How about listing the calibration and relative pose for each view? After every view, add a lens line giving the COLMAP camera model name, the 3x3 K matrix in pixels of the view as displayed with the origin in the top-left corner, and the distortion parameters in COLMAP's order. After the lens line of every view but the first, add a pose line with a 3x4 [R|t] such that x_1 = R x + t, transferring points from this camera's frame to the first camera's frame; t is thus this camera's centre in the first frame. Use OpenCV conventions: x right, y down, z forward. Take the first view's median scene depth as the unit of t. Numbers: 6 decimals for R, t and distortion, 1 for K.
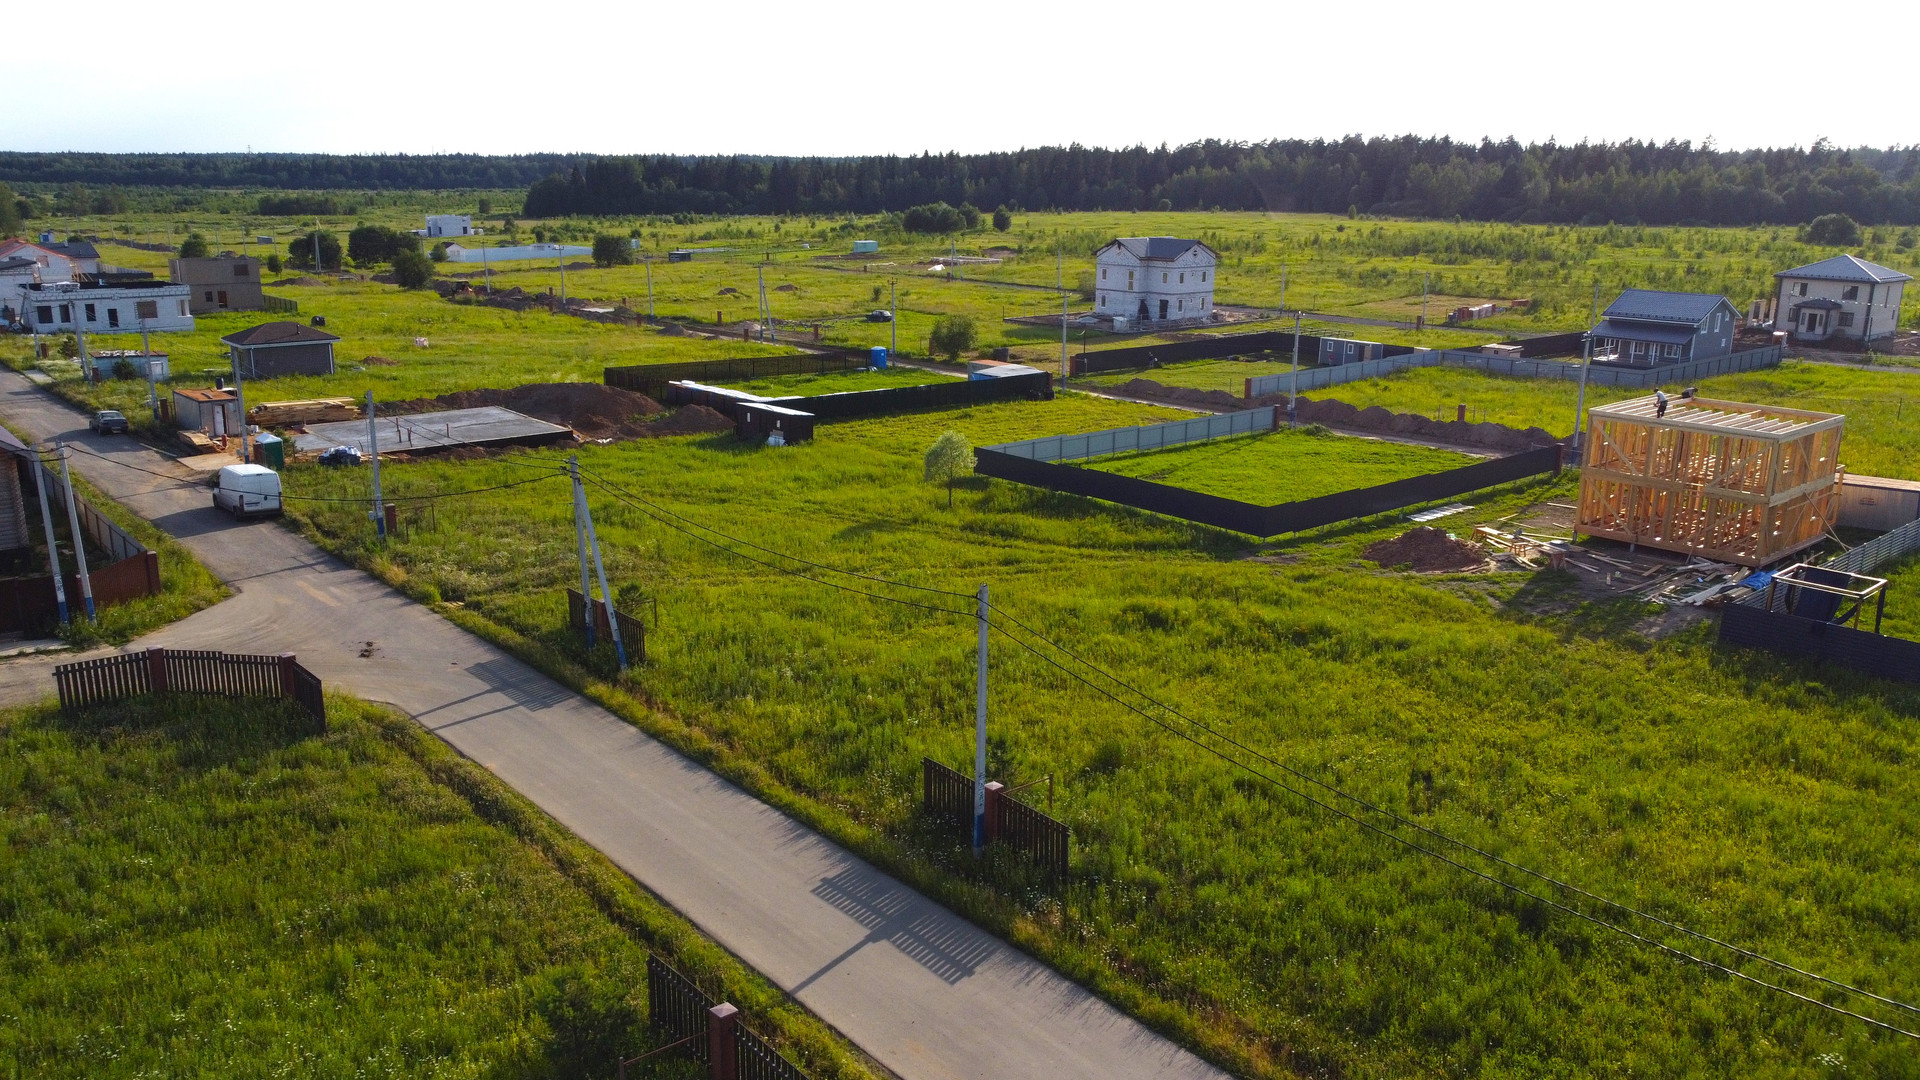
lens RADIAL K [[1447.0, 0, 952.3], [0, 1447.0, 549.3], [0, 0, 1]] dist [0.002042, -0.004762]
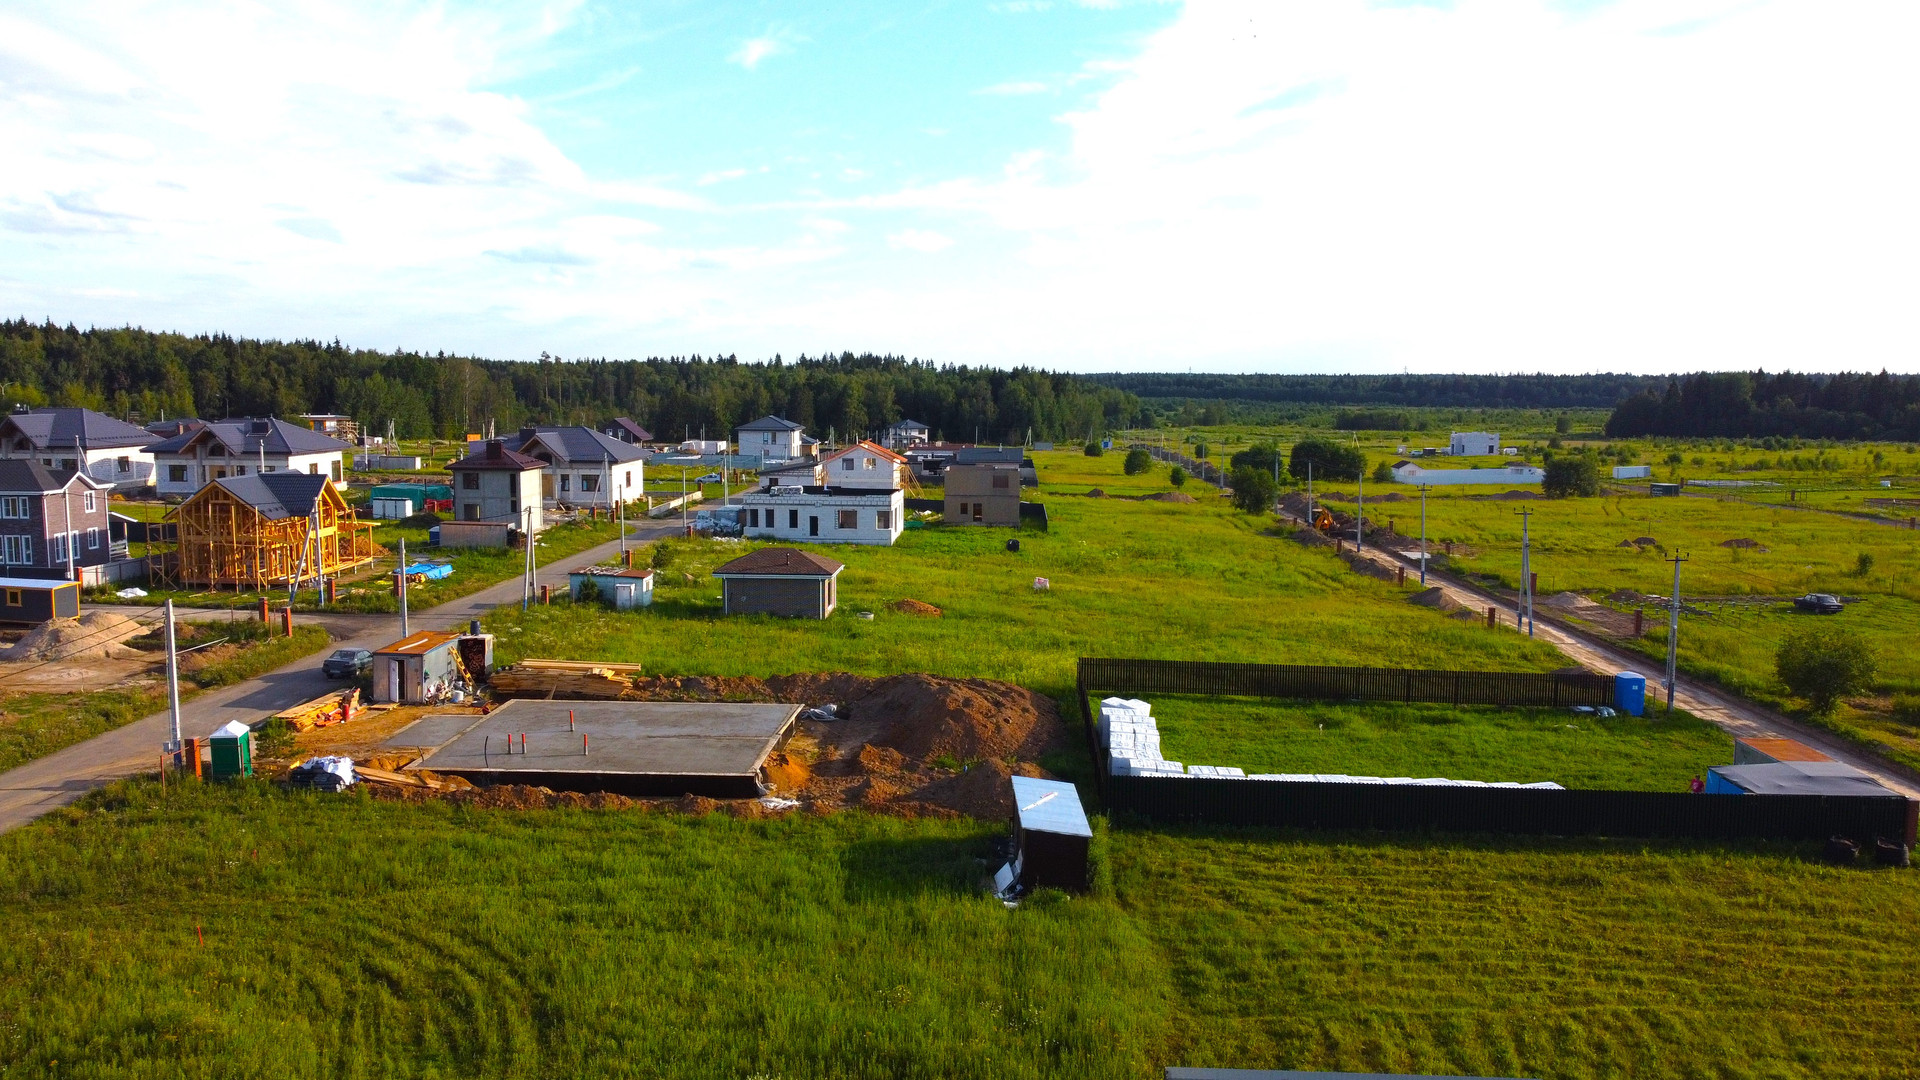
lens RADIAL K [[1447.0, 0, 952.3], [0, 1447.0, 549.3], [0, 0, 1]] dist [0.002042, -0.004762]
pose [[0.726297, 0.076223, -0.683141, 0.254968], [-0.175744, 0.981393, -0.077345, -0.192433], [0.664534, 0.176234, 0.726179, 0.839183]]
